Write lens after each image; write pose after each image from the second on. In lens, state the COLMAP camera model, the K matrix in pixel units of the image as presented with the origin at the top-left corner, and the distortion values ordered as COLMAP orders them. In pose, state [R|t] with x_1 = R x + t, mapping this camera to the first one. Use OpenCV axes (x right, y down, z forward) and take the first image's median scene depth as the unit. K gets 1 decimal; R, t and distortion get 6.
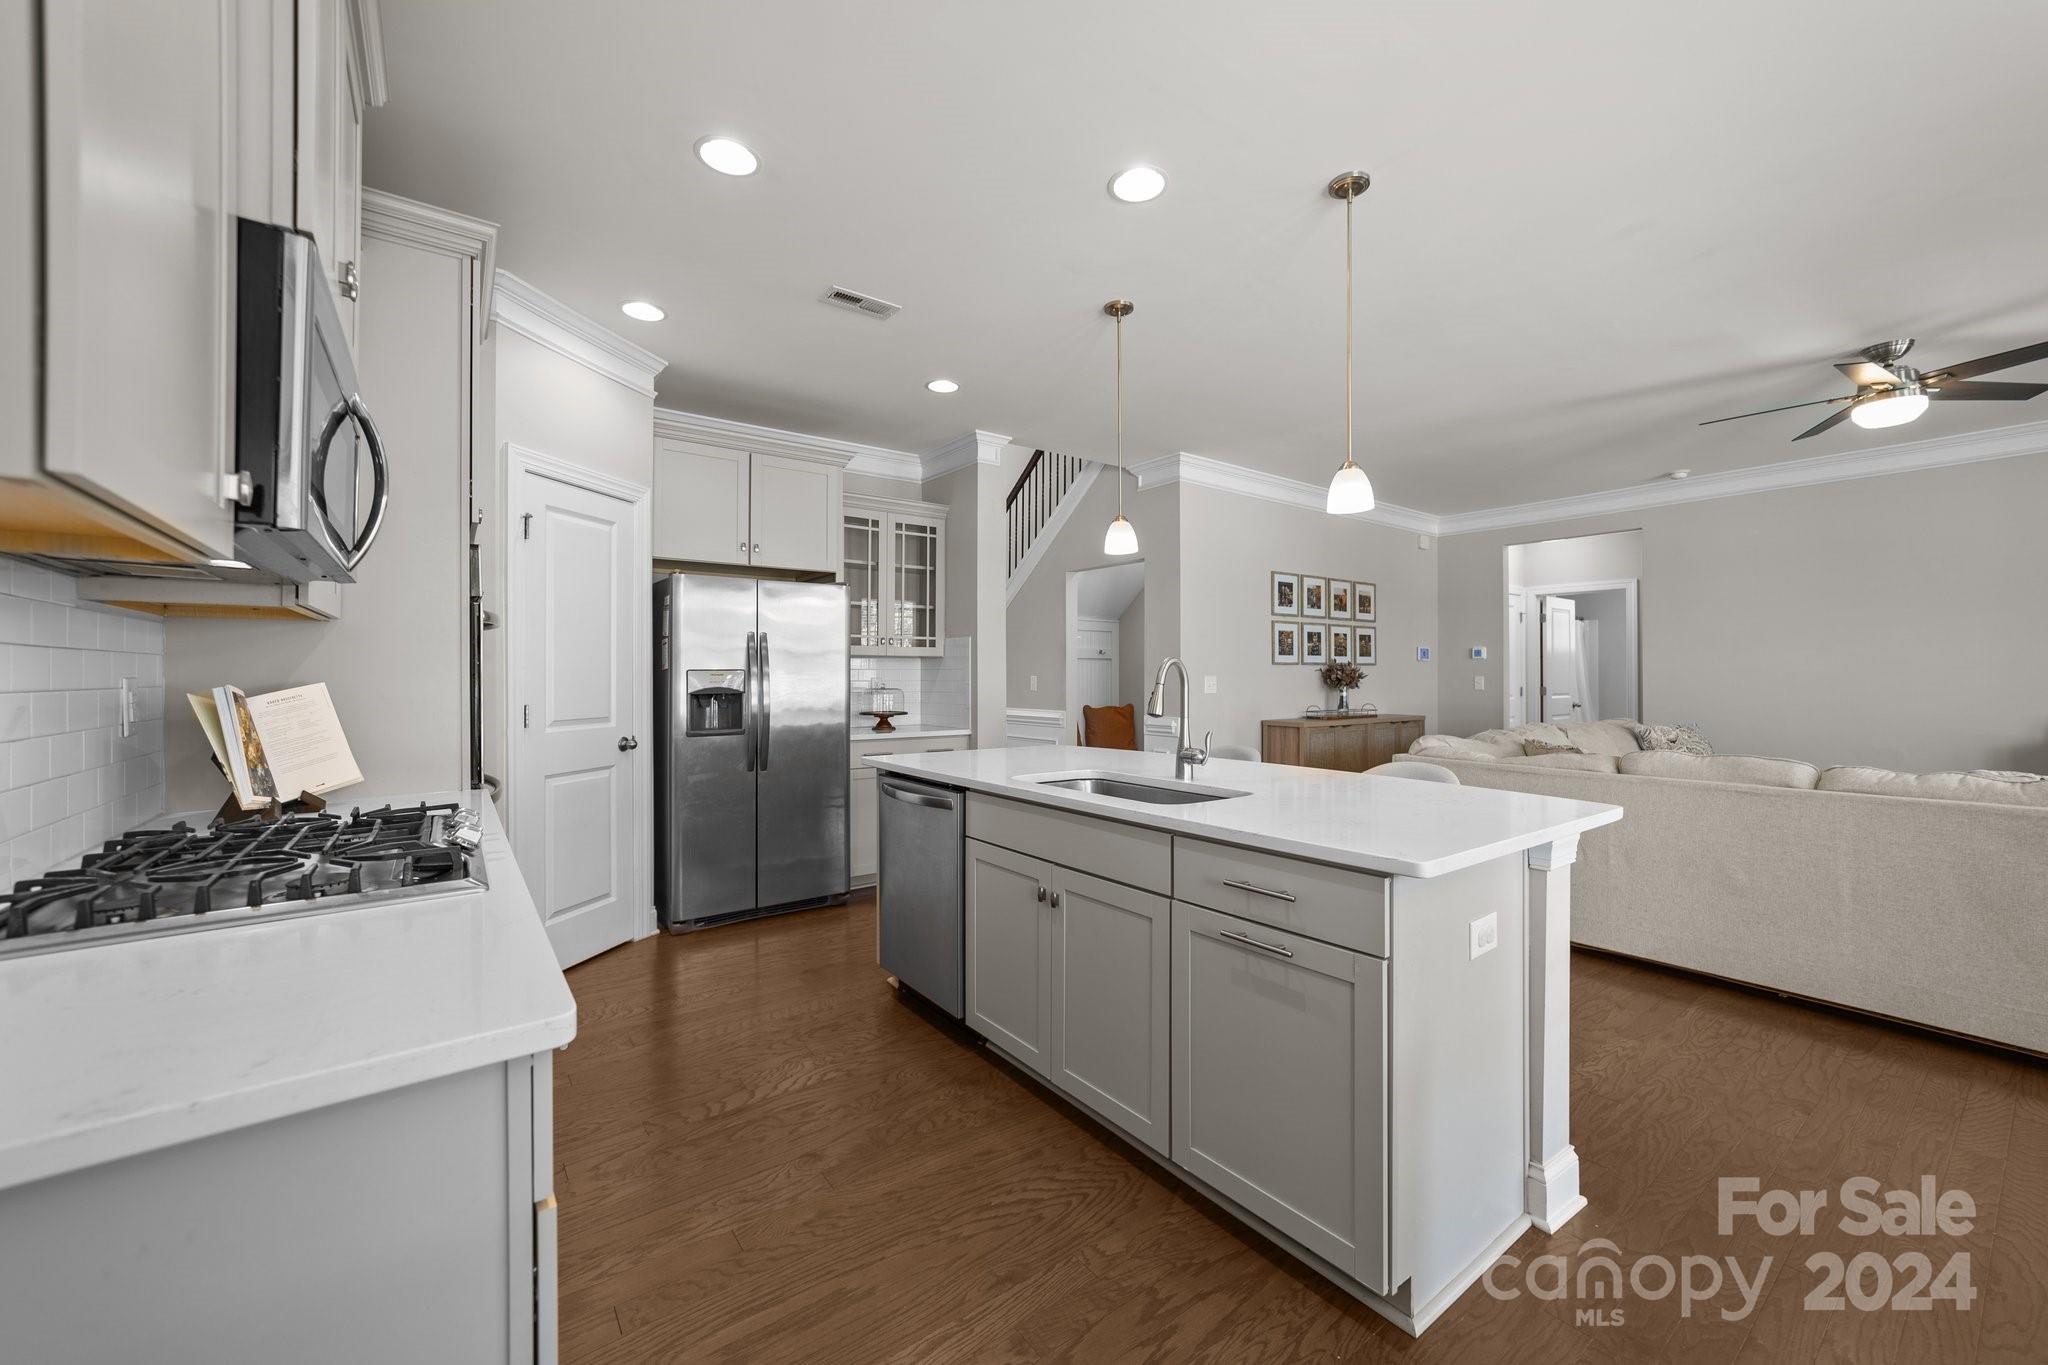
lens RADIAL K [[791.8, 0, 1031.5], [0, 791.8, 673.9], [0, 0, 1]] dist [-0.003014, 0.000673]
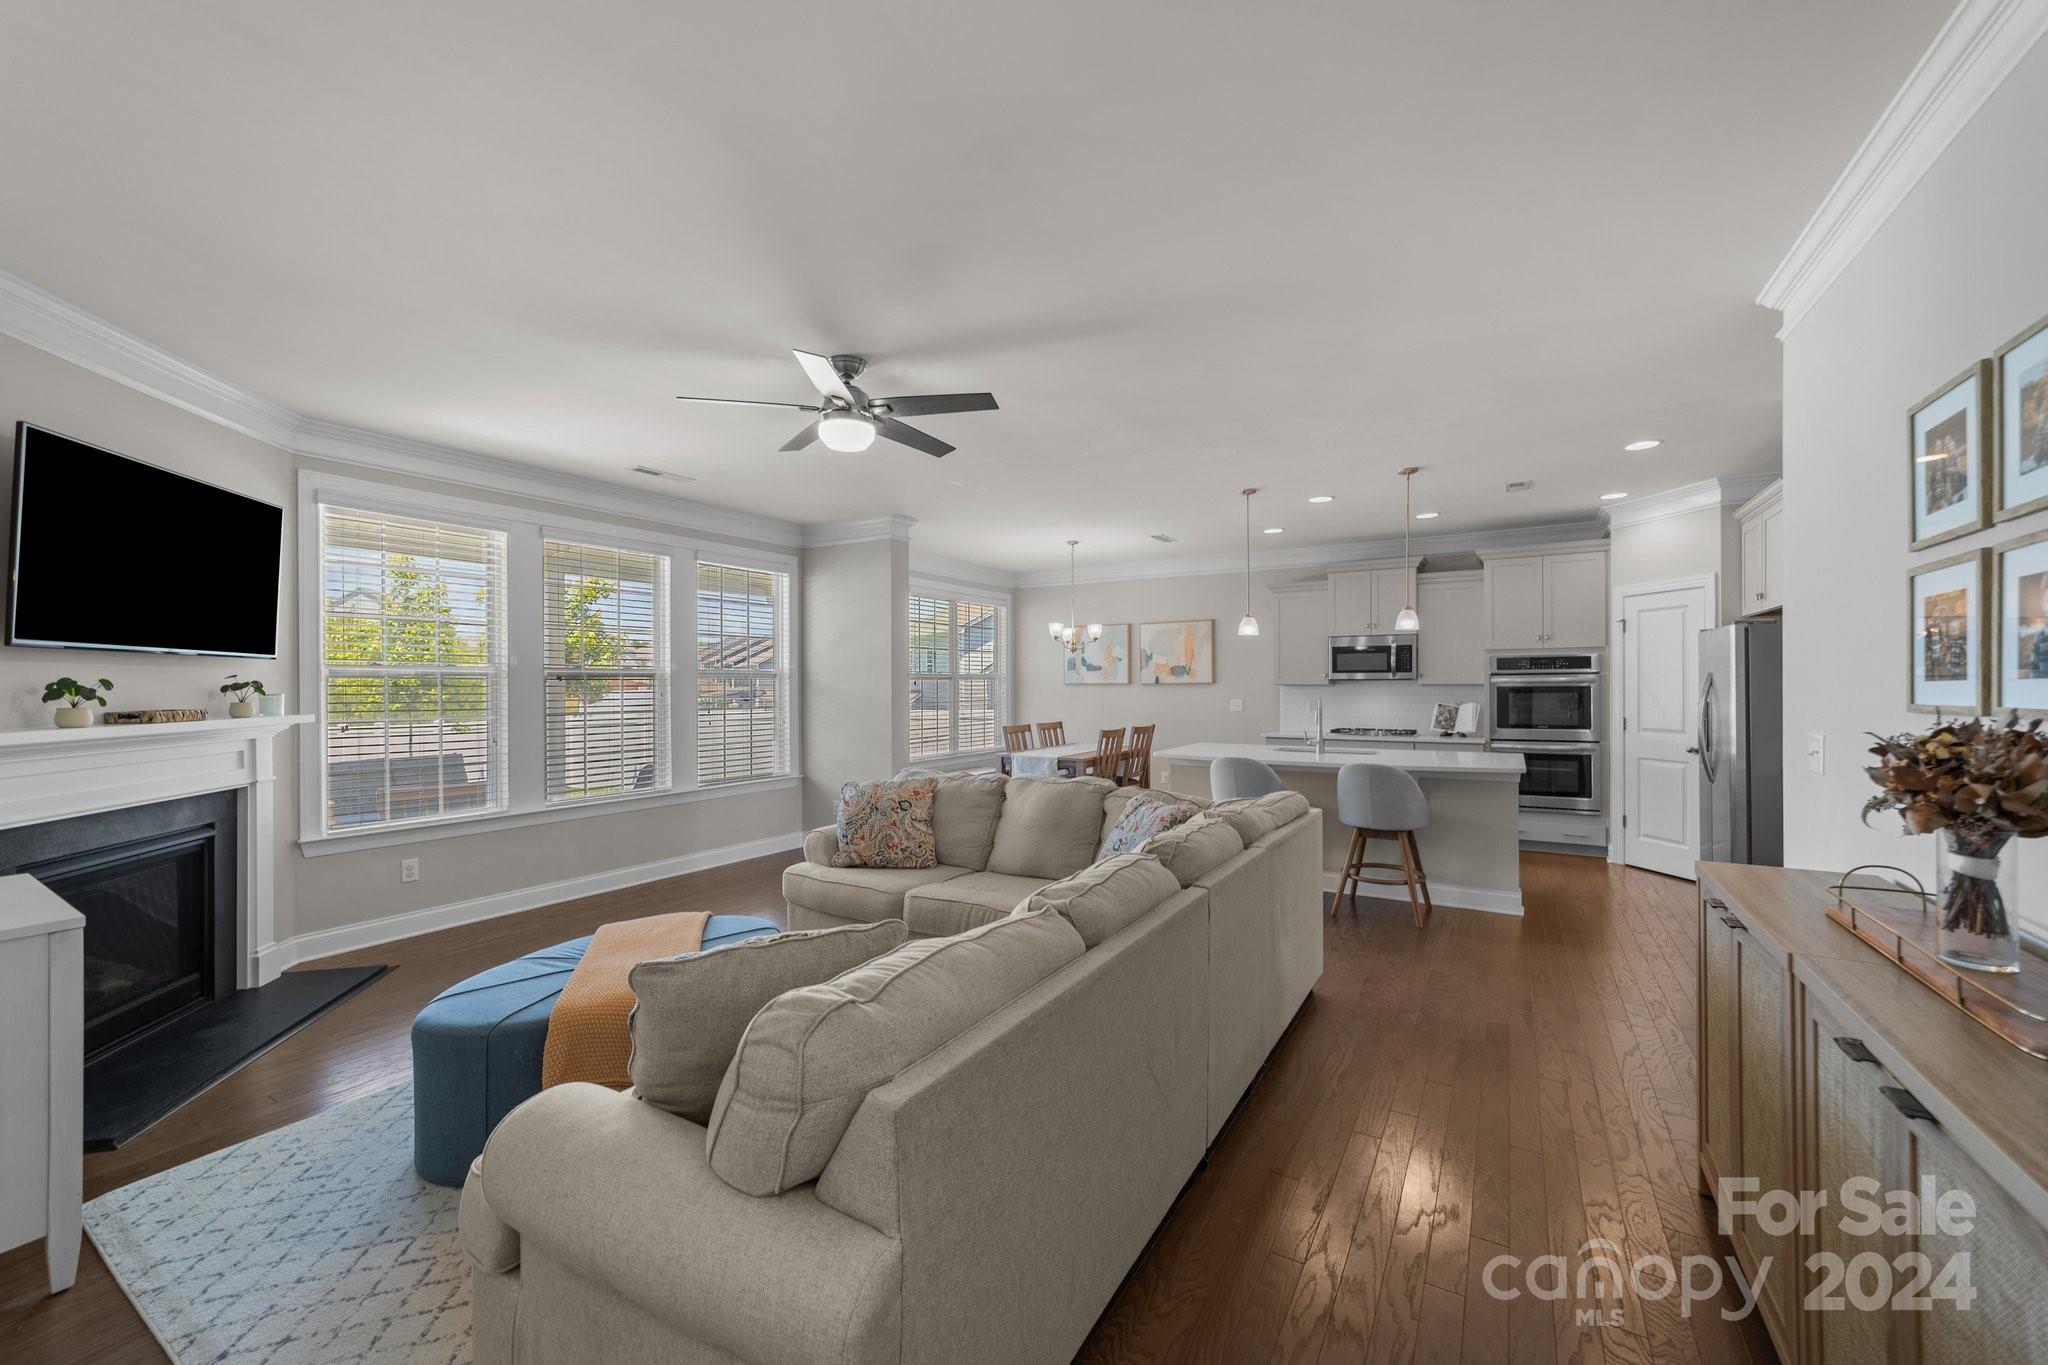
lens RADIAL K [[791.8, 0, 1024.6], [0, 791.8, 684.9], [0, 0, 1]] dist [-0.003014, 0.000673]
pose [[-0.917924, 0.006337, -0.396706, 1.157555], [0.008842, 0.999951, -0.004486, -0.034788], [0.396659, -0.007626, -0.917935, 1.706057]]
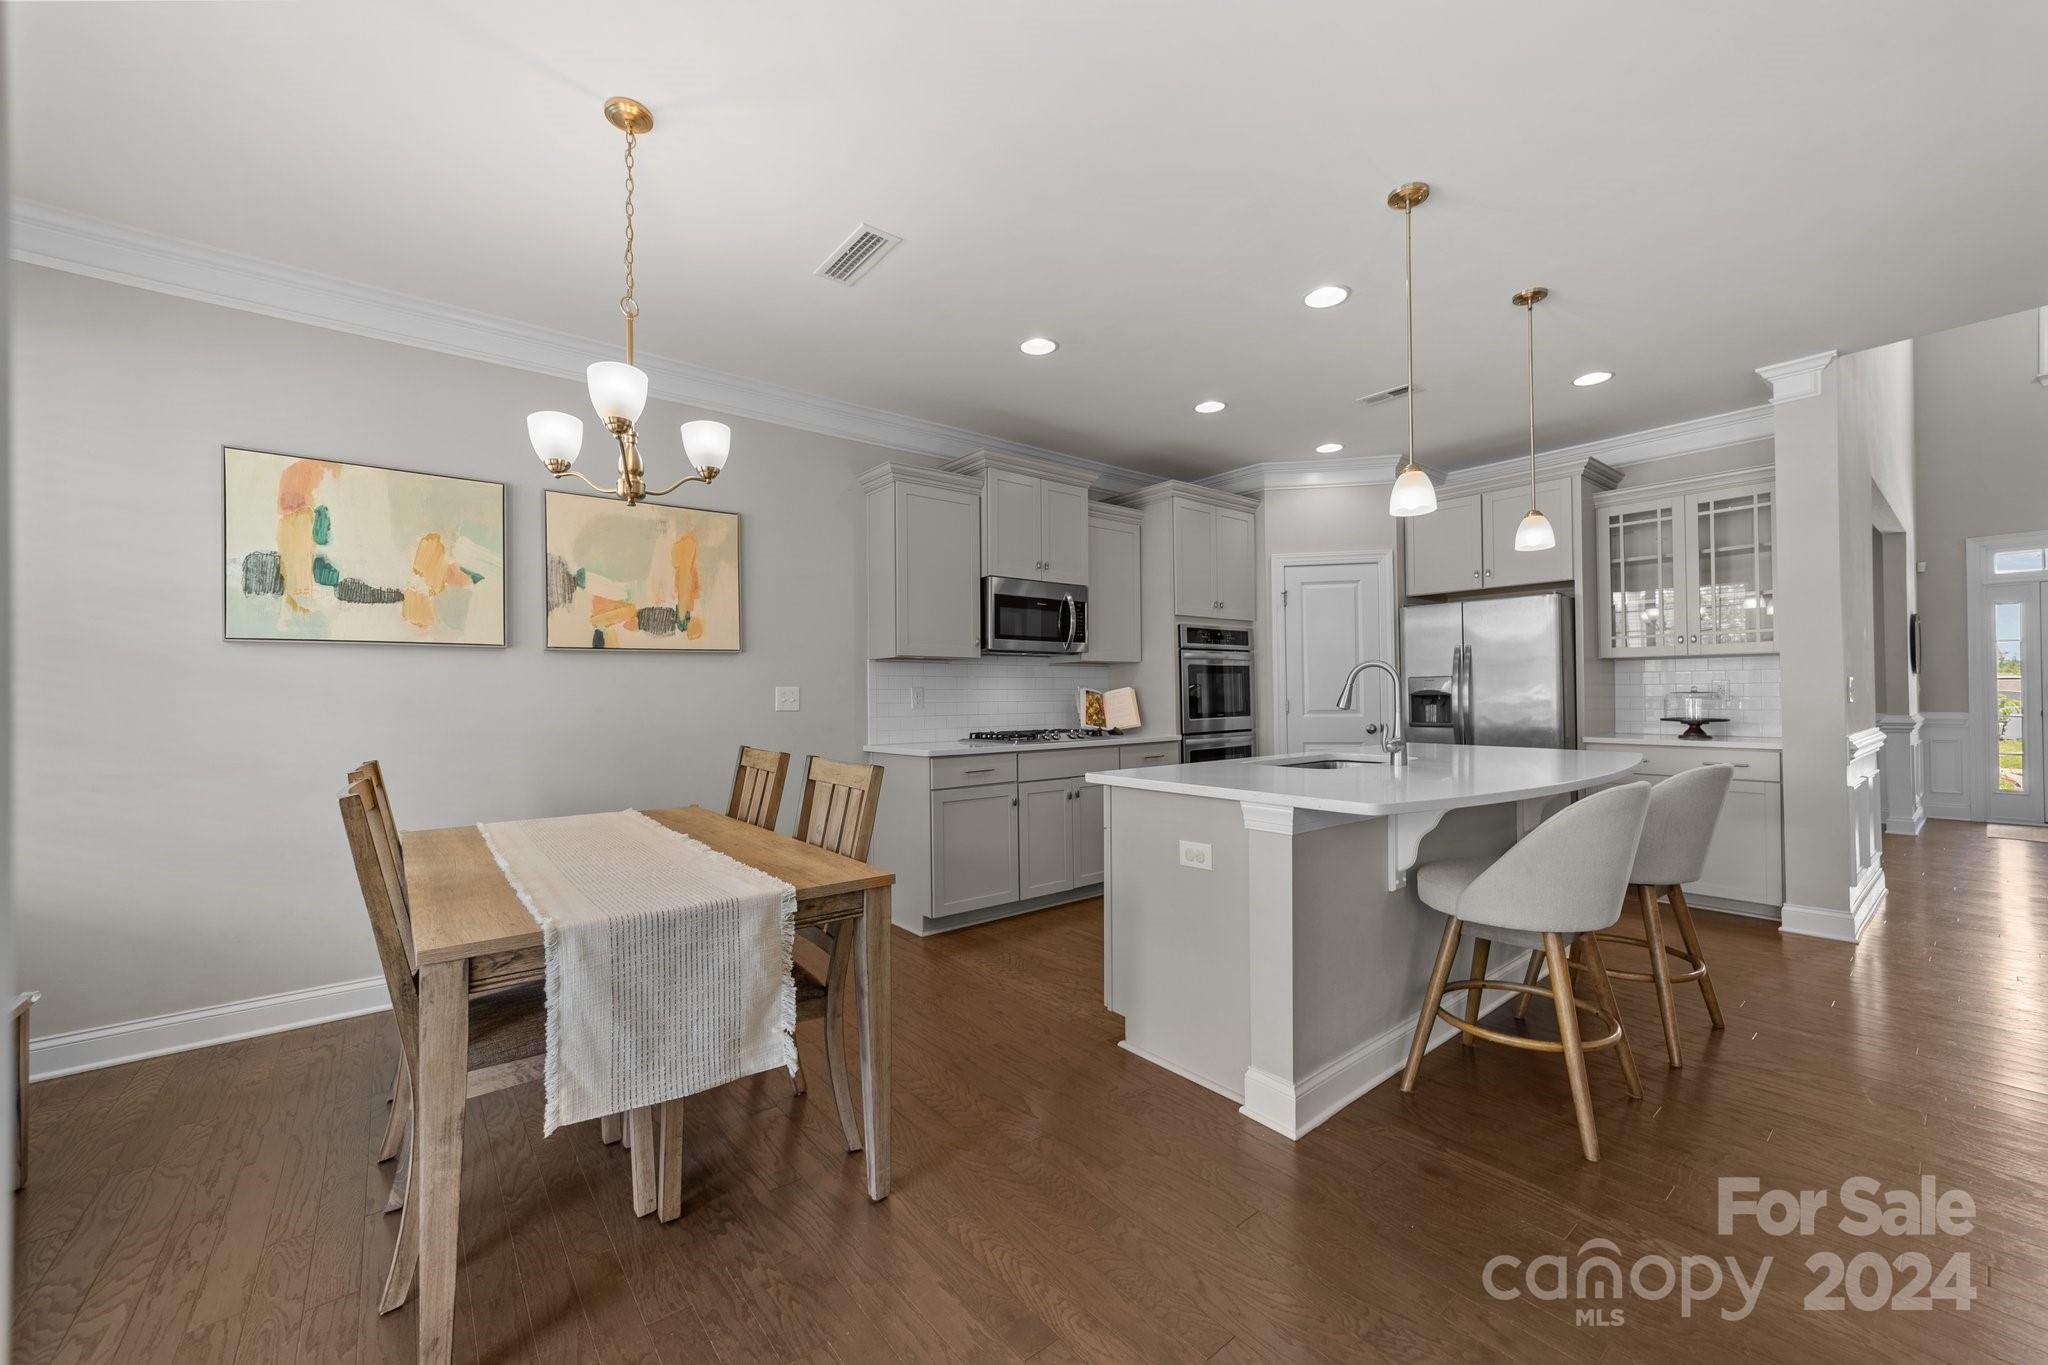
lens RADIAL K [[791.8, 0, 1017.2], [0, 791.8, 689.8], [0, 0, 1]] dist [-0.003014, 0.000673]
pose [[0.047405, -0.002449, -0.998873, 0.838863], [0.014195, 0.999898, -0.001777, 0.008592], [0.998775, -0.014095, 0.047435, 0.248954]]
